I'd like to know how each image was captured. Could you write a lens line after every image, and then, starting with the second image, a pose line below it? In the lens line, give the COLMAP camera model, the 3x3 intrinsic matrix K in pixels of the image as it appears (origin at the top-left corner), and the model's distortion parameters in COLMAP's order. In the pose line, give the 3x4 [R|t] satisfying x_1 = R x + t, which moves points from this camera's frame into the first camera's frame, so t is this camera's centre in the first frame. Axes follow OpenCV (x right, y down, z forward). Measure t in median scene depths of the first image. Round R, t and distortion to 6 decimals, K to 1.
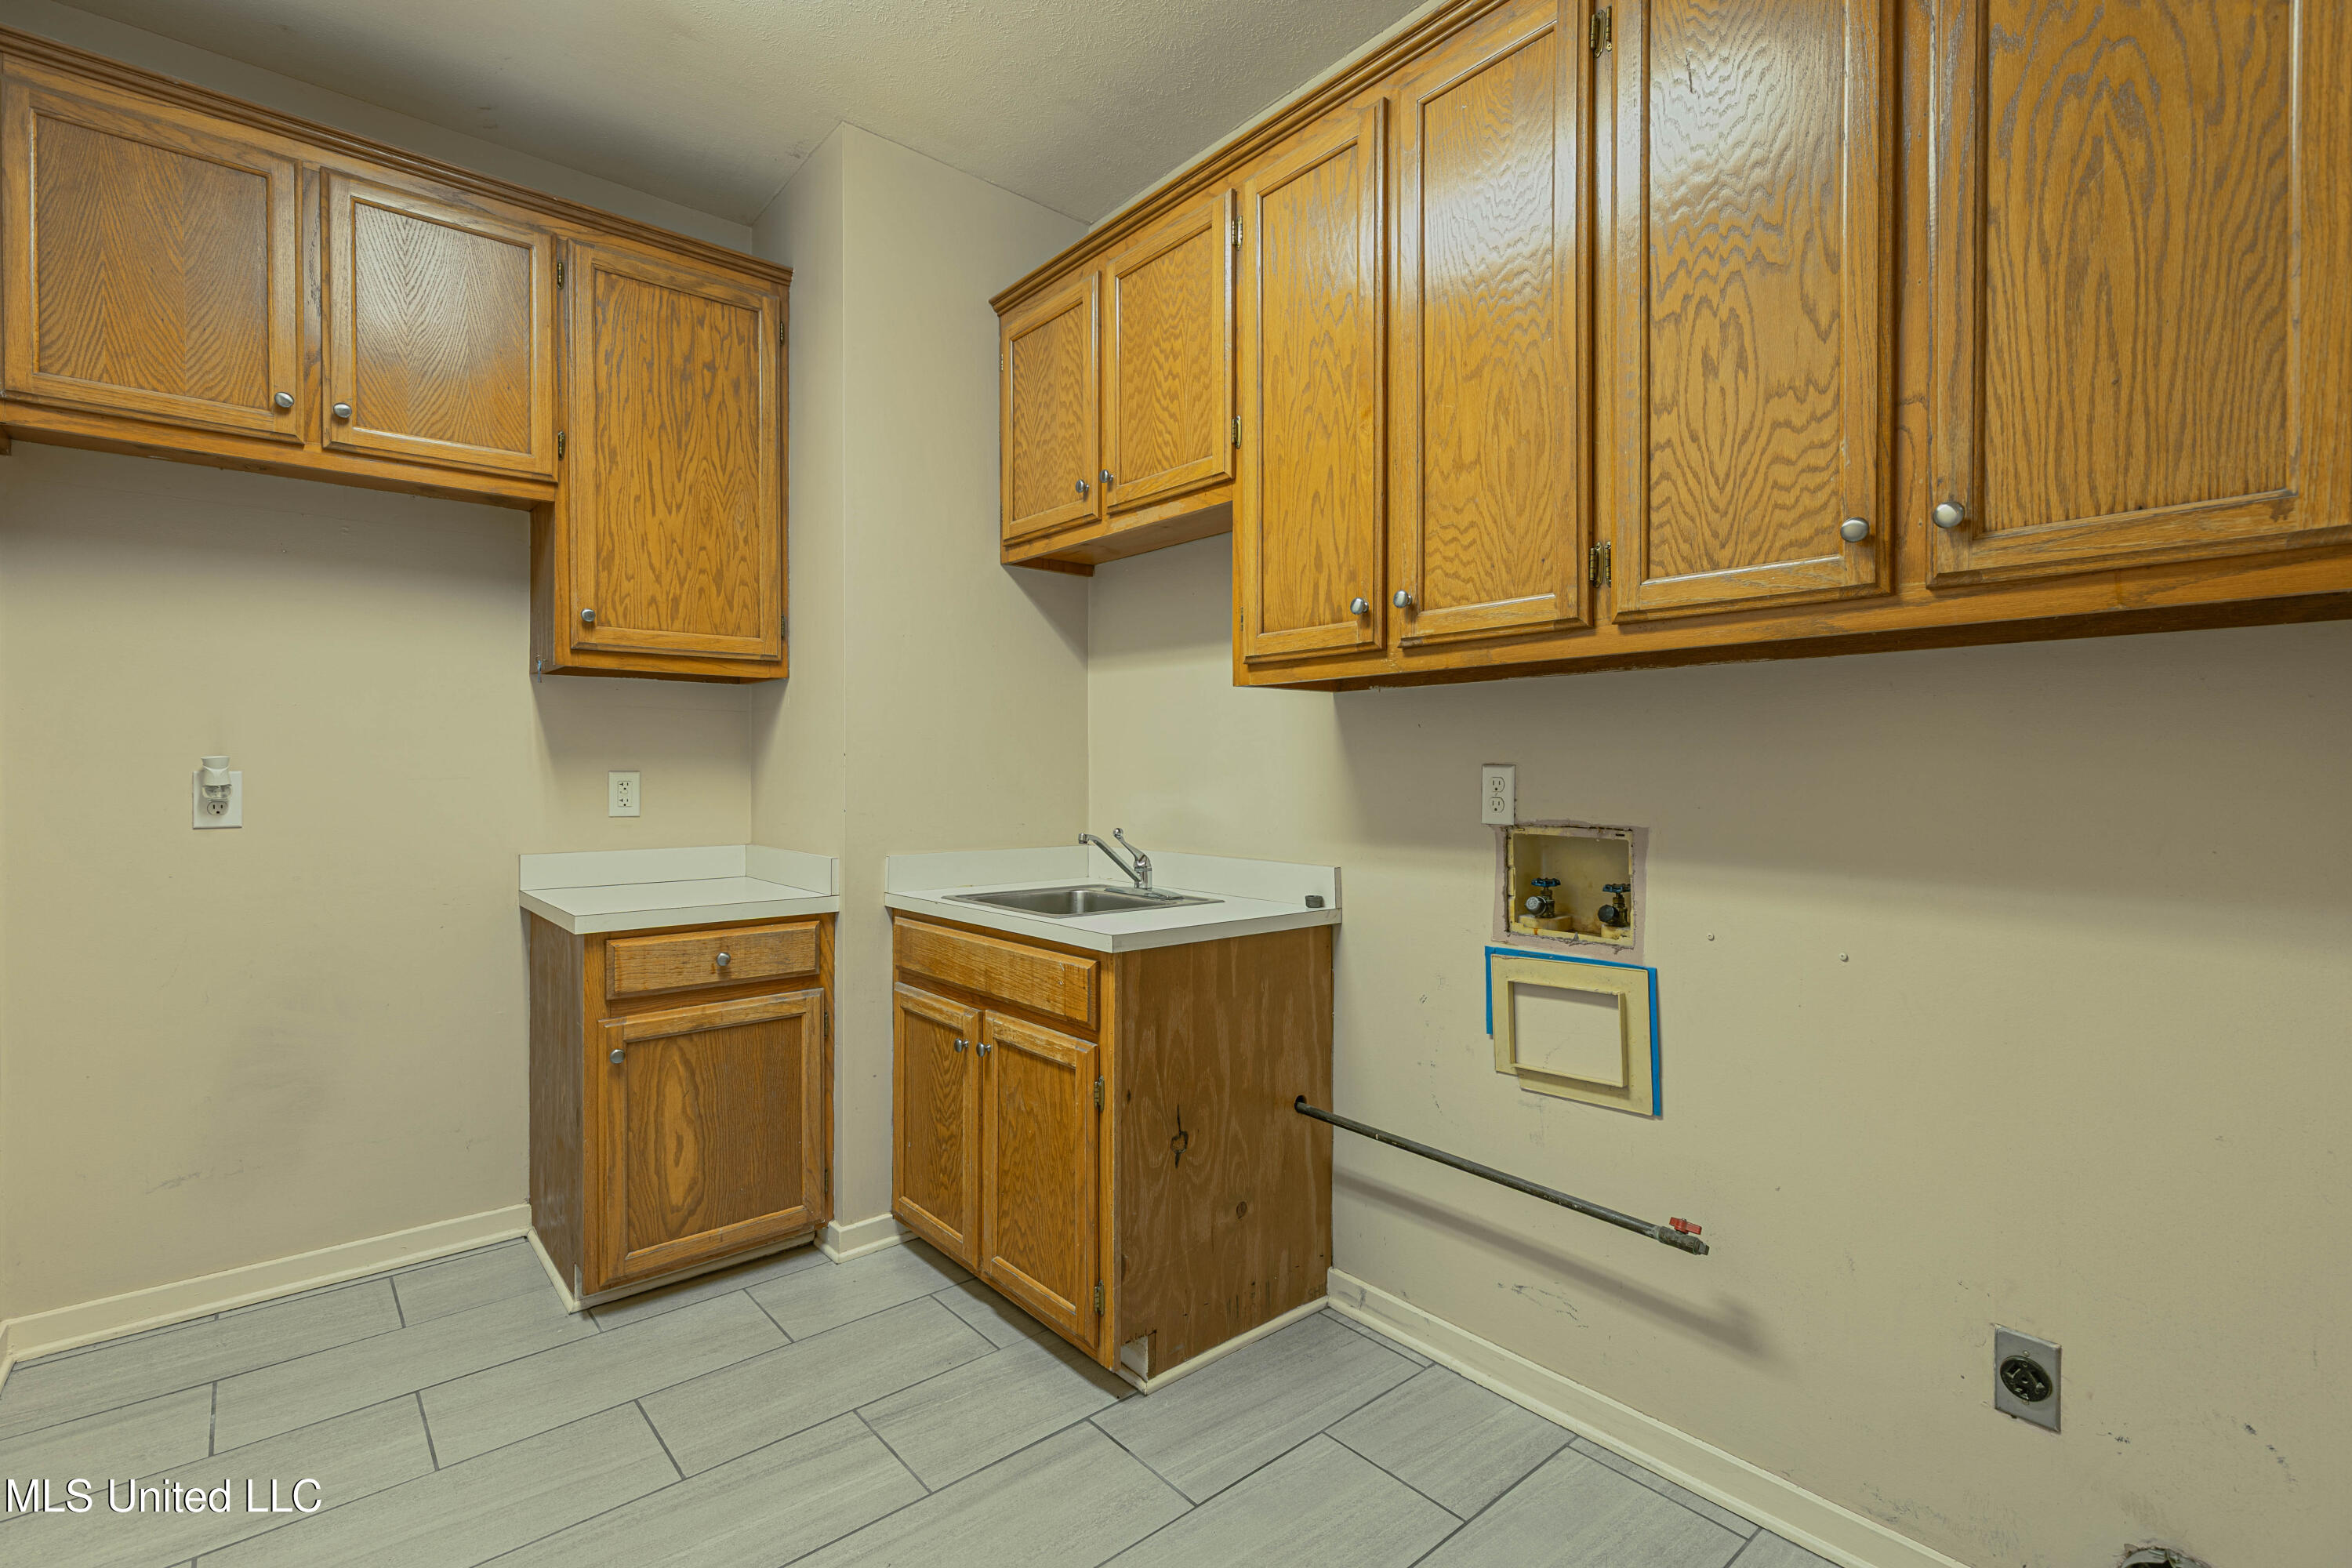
lens RADIAL K [[1075.5, 0, 1173.9], [0, 1075.5, 801.9], [0, 0, 1]] dist [0.010997, -0.000217]
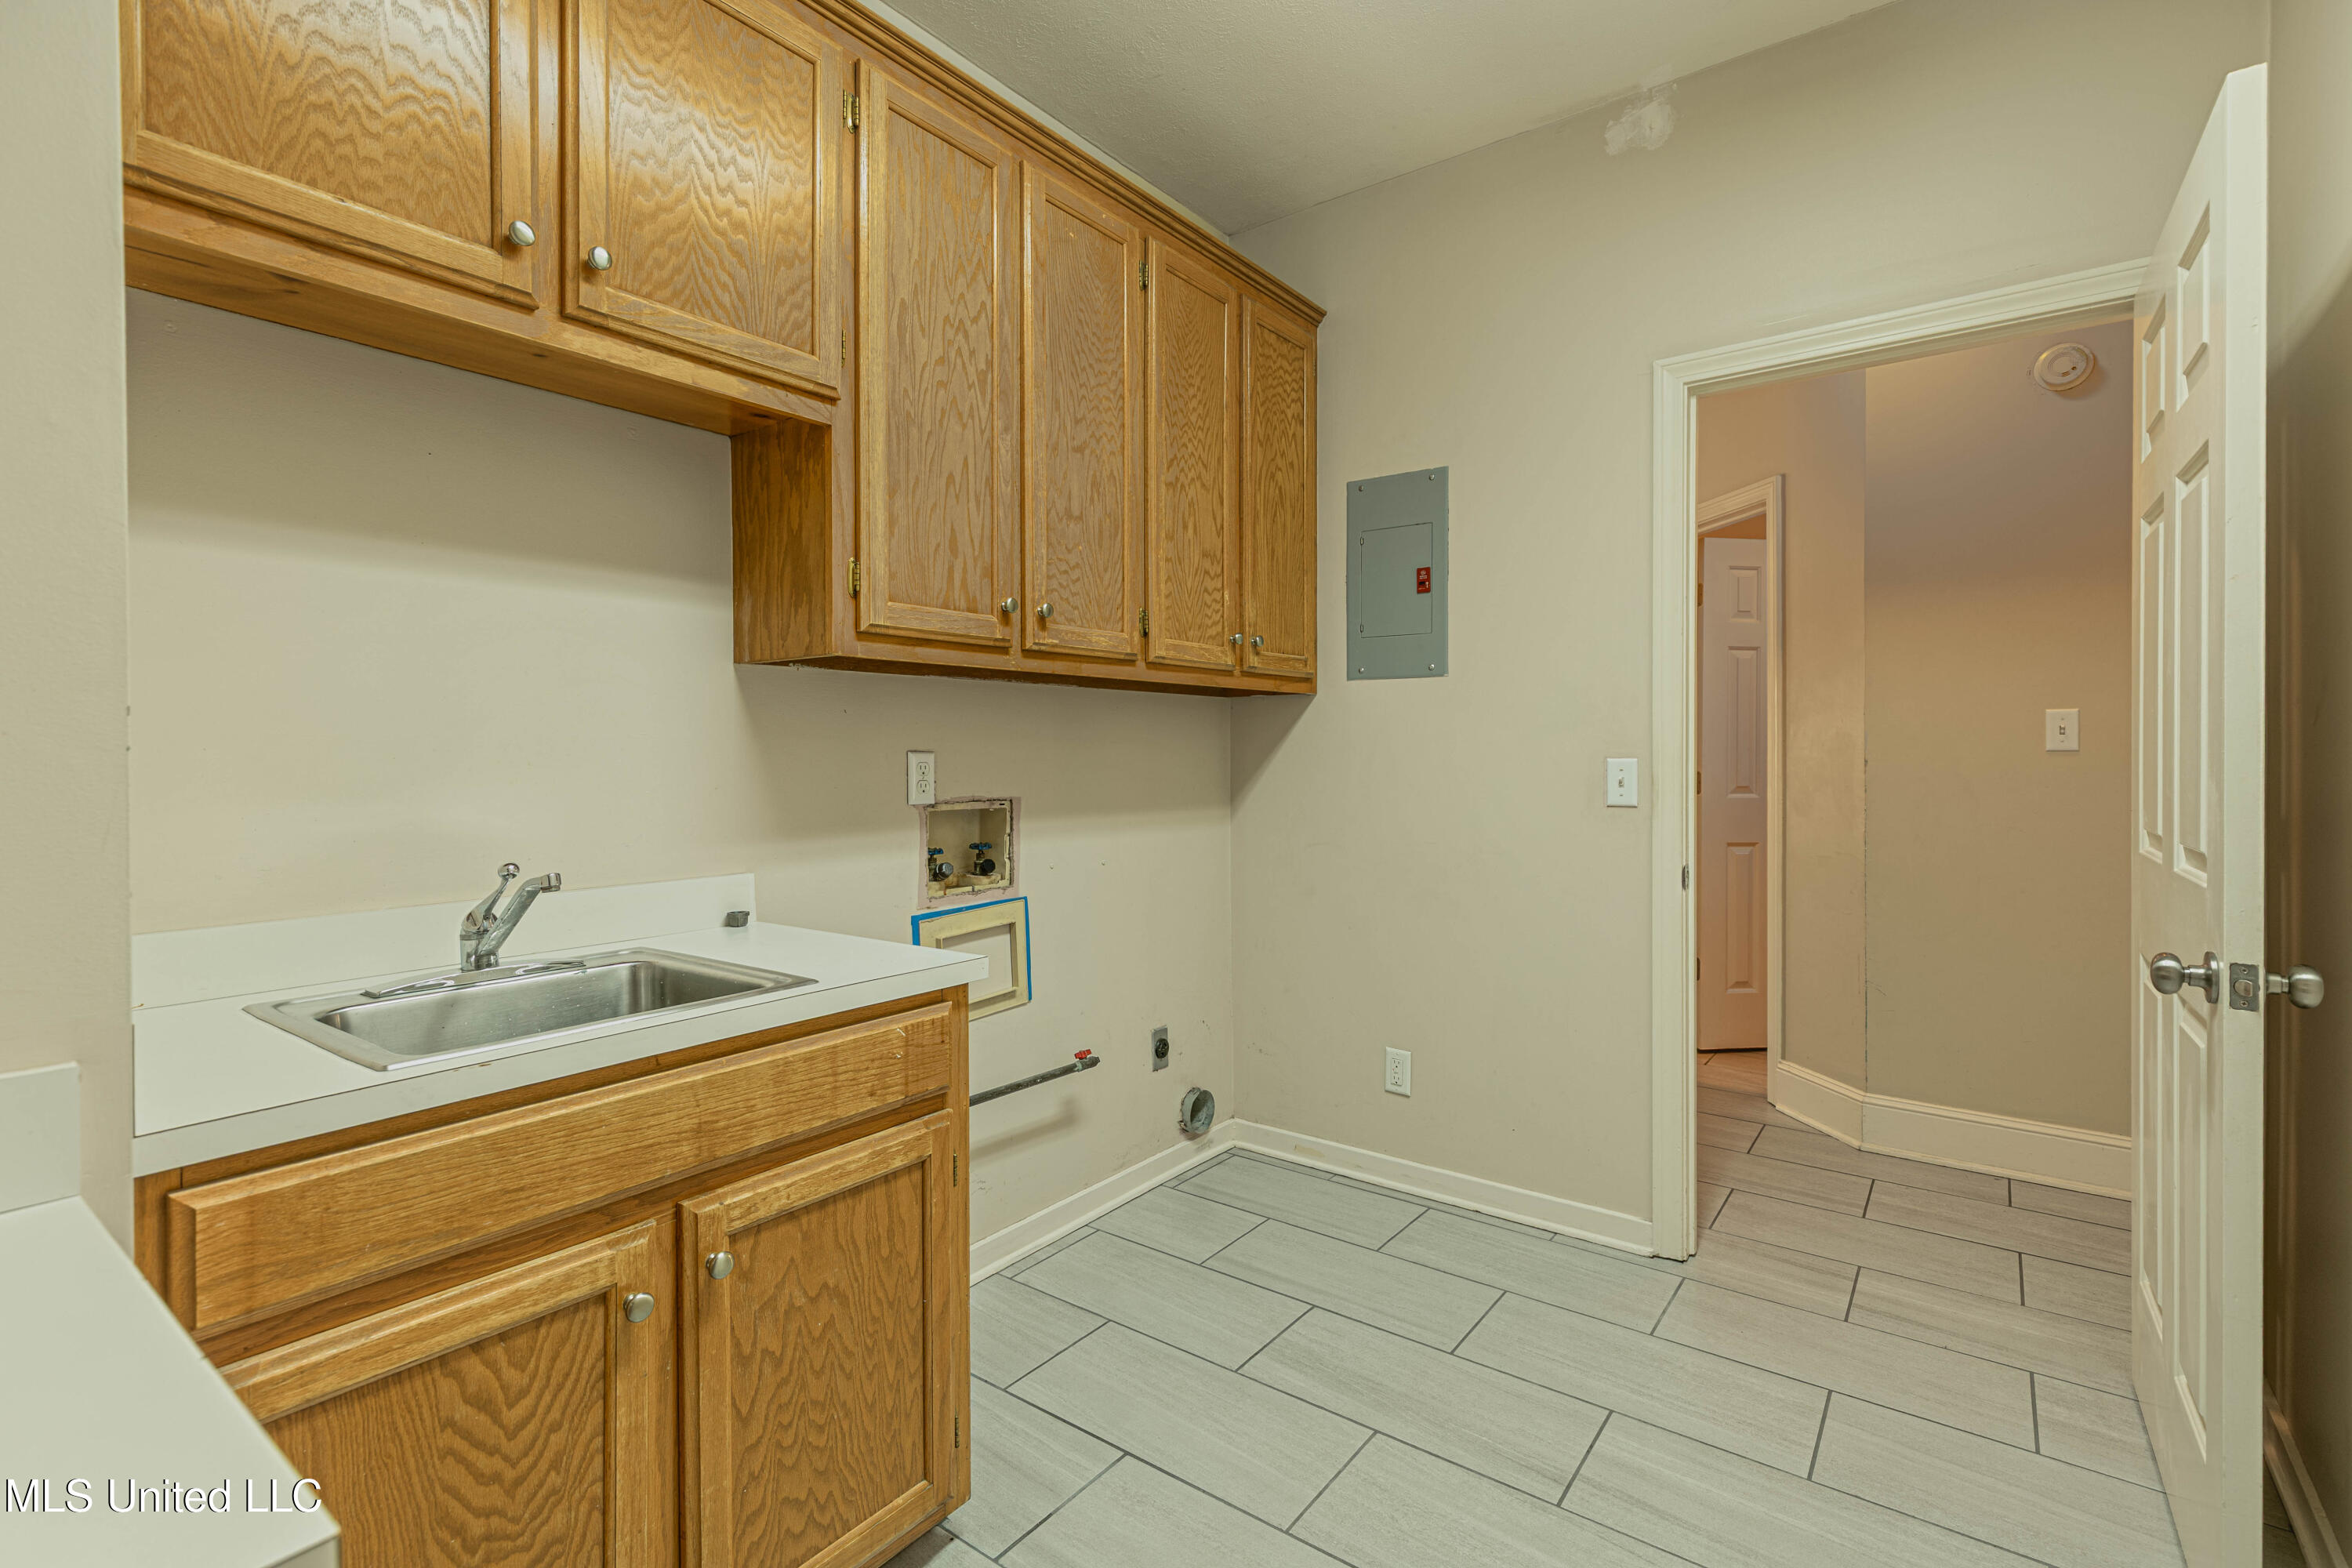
lens RADIAL K [[1068.0, 0, 1178.1], [0, 1068.0, 786.8], [0, 0, 1]] dist [0.009014, -0.000237]
pose [[-0.217605, -0.031510, 0.975528, -0.878935], [0.030162, 0.998784, 0.038990, -0.033865], [-0.975571, 0.037908, -0.216390, 1.021922]]
